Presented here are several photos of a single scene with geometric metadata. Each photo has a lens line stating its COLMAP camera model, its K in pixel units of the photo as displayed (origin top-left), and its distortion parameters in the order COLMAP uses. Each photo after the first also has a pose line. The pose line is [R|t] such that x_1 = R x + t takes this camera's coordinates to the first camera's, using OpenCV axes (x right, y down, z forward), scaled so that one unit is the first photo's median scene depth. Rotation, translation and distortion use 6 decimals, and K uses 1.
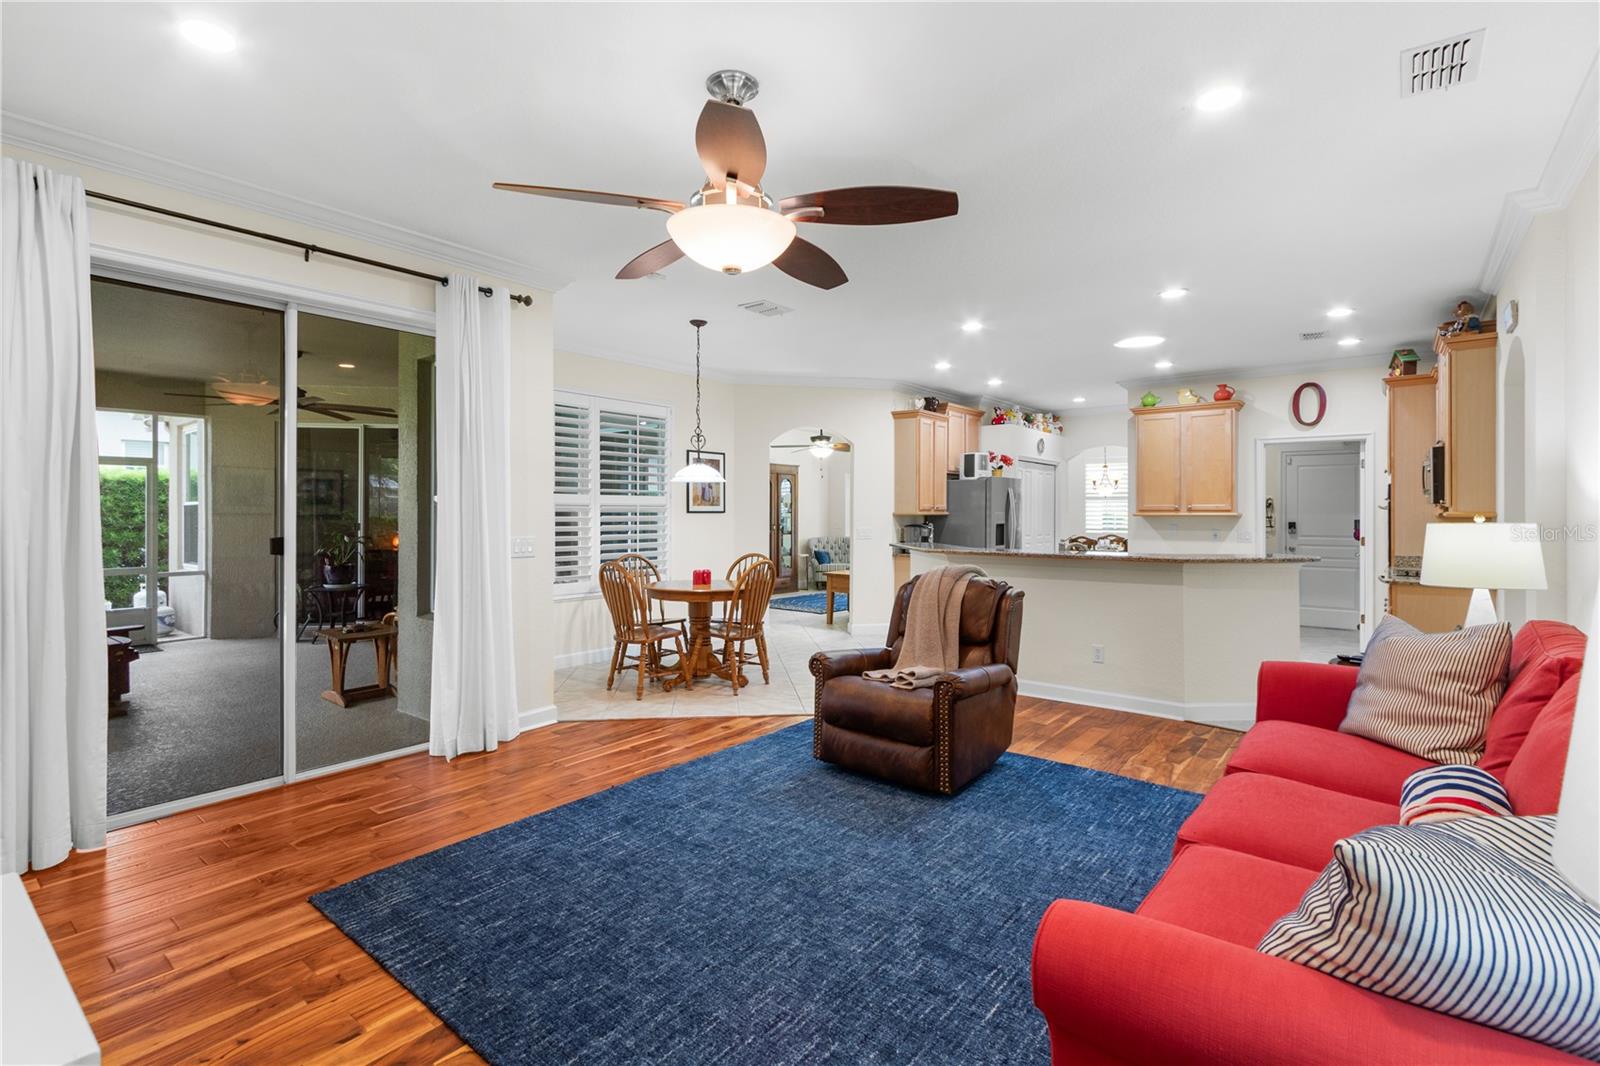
lens RADIAL K [[741.5, 0, 791.3], [0, 741.5, 518.9], [0, 0, 1]] dist [0.005847, 0.000319]
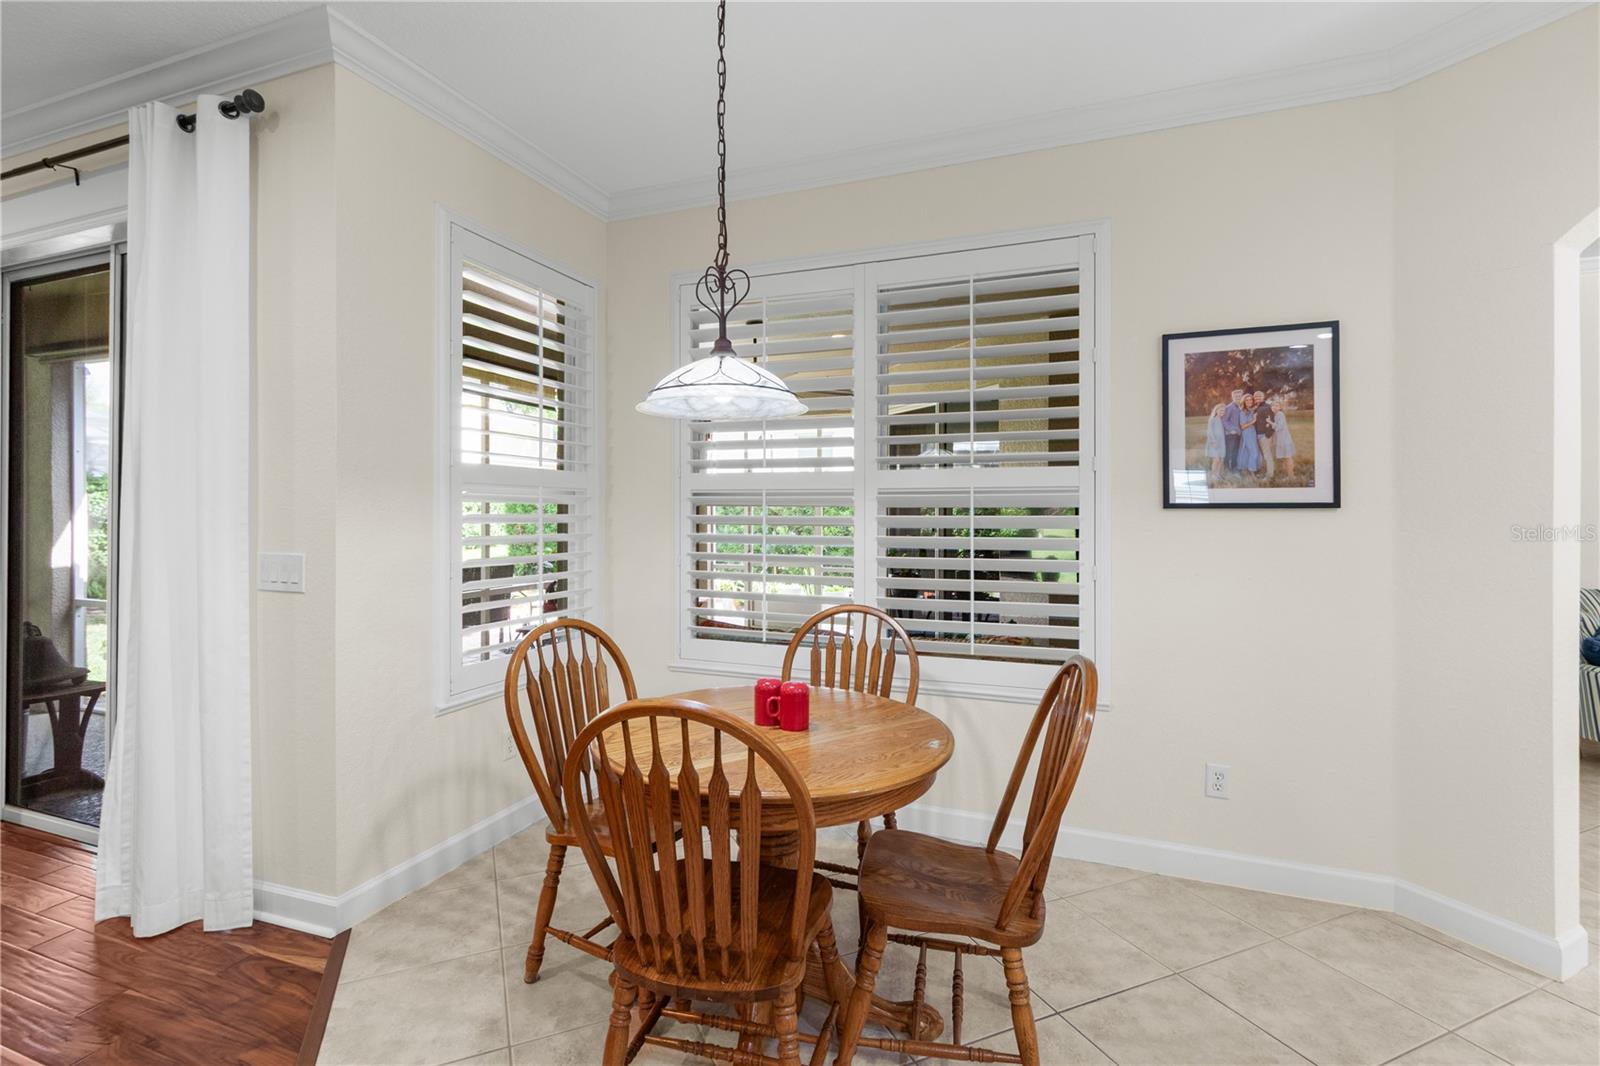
lens RADIAL K [[741.5, 0, 799.2], [0, 741.5, 522.2], [0, 0, 1]] dist [0.005847, 0.000319]
pose [[0.295796, 0.007960, -0.955218, 0.350424], [-0.003402, 0.999968, 0.007280, -0.004701], [0.955245, 0.001096, 0.295813, 1.613675]]
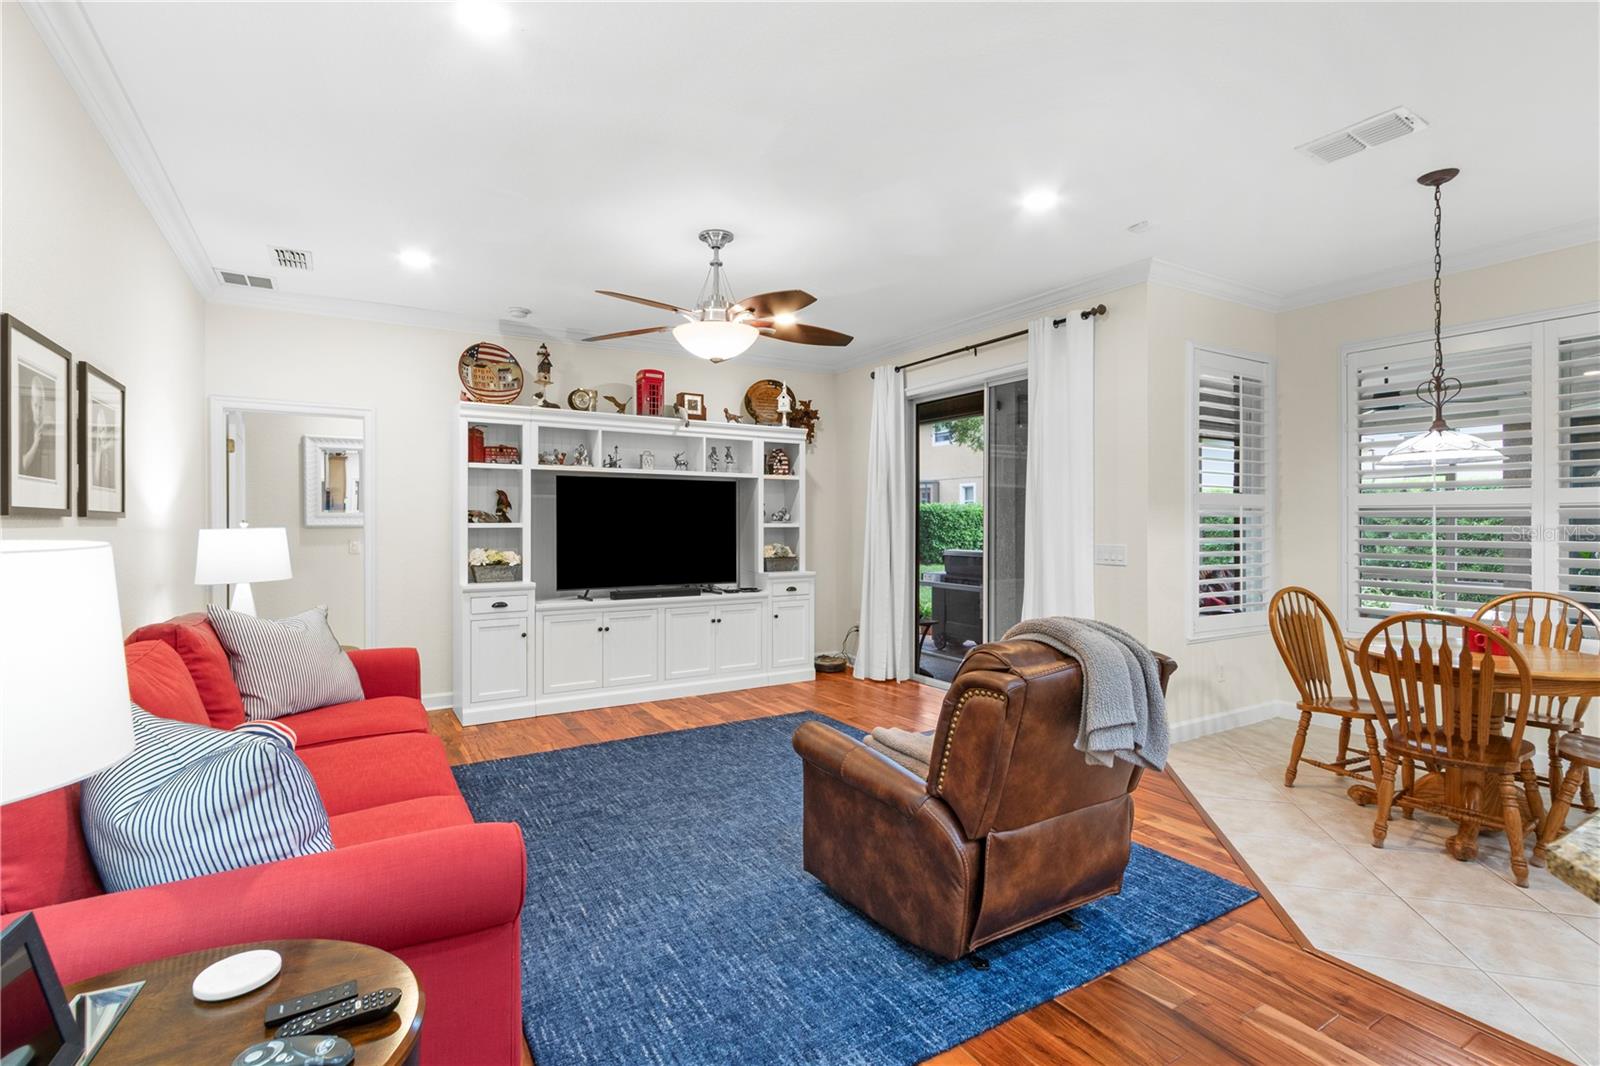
lens RADIAL K [[741.5, 0, 791.3], [0, 741.5, 524.3], [0, 0, 1]] dist [0.005847, 0.000319]
pose [[-0.343502, -0.000555, -0.939152, 0.978791], [-0.008805, 0.999958, 0.002630, -0.002920], [0.939111, 0.009173, -0.343492, 1.270115]]
